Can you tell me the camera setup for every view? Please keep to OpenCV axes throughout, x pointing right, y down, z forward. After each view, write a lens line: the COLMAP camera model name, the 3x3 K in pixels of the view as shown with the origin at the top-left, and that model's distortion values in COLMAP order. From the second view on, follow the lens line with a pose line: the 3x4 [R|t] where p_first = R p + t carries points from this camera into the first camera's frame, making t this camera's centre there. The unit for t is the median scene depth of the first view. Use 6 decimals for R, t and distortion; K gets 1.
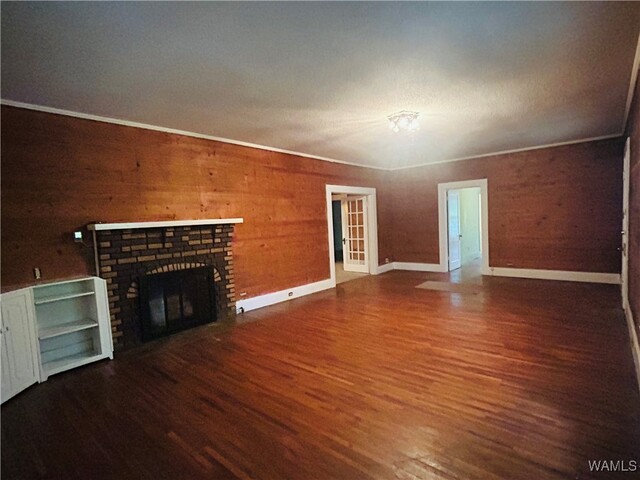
lens RADIAL K [[326.7, 0, 322.7], [0, 326.7, 240.5], [0, 0, 1]] dist [-0.000298, 0.000467]
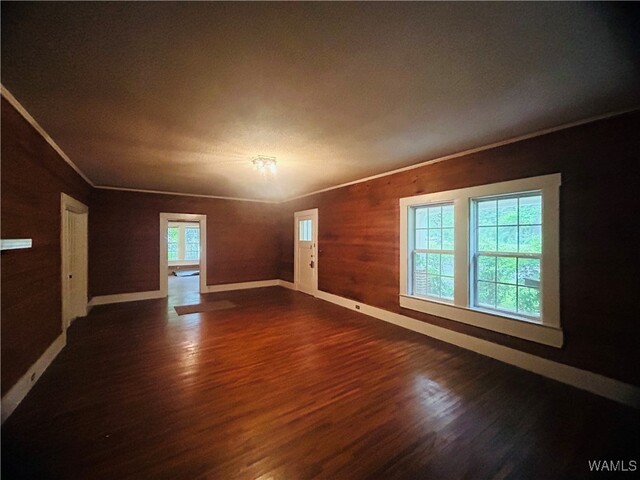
lens RADIAL K [[258.7, 0, 318.9], [0, 258.7, 237.7], [0, 0, 1]] dist [0.000061, 0.000346]
pose [[0.268097, 0.052577, 0.961956, -0.579094], [0.045977, 0.996674, -0.067288, -0.028424], [-0.962294, 0.062268, 0.264788, 0.577340]]
